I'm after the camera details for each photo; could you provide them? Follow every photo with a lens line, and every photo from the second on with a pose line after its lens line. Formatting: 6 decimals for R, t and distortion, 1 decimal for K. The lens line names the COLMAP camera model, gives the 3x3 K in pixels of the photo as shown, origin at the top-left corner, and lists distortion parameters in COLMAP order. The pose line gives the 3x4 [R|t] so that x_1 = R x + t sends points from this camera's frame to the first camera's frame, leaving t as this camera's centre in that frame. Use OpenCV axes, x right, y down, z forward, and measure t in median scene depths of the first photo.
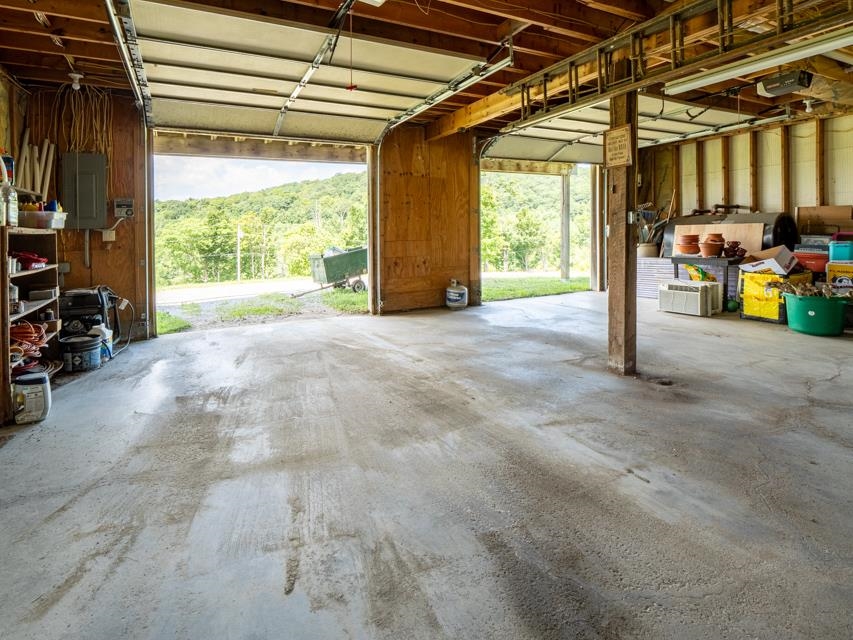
lens RADIAL K [[402.7, 0, 424.9], [0, 402.7, 315.3], [0, 0, 1]] dist [-0.014542, -0.000587]
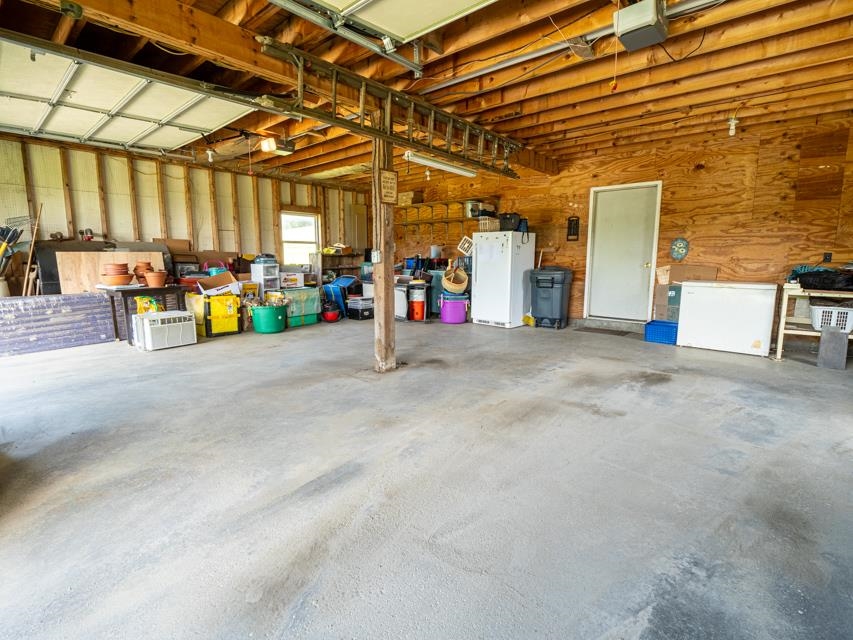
lens RADIAL K [[402.7, 0, 424.9], [0, 402.7, 315.3], [0, 0, 1]] dist [-0.014542, -0.000587]
pose [[-0.320771, -0.121061, 0.939388, -1.289176], [0.190297, 0.963337, 0.189128, -0.444847], [-0.927843, 0.239430, -0.285973, 2.243421]]
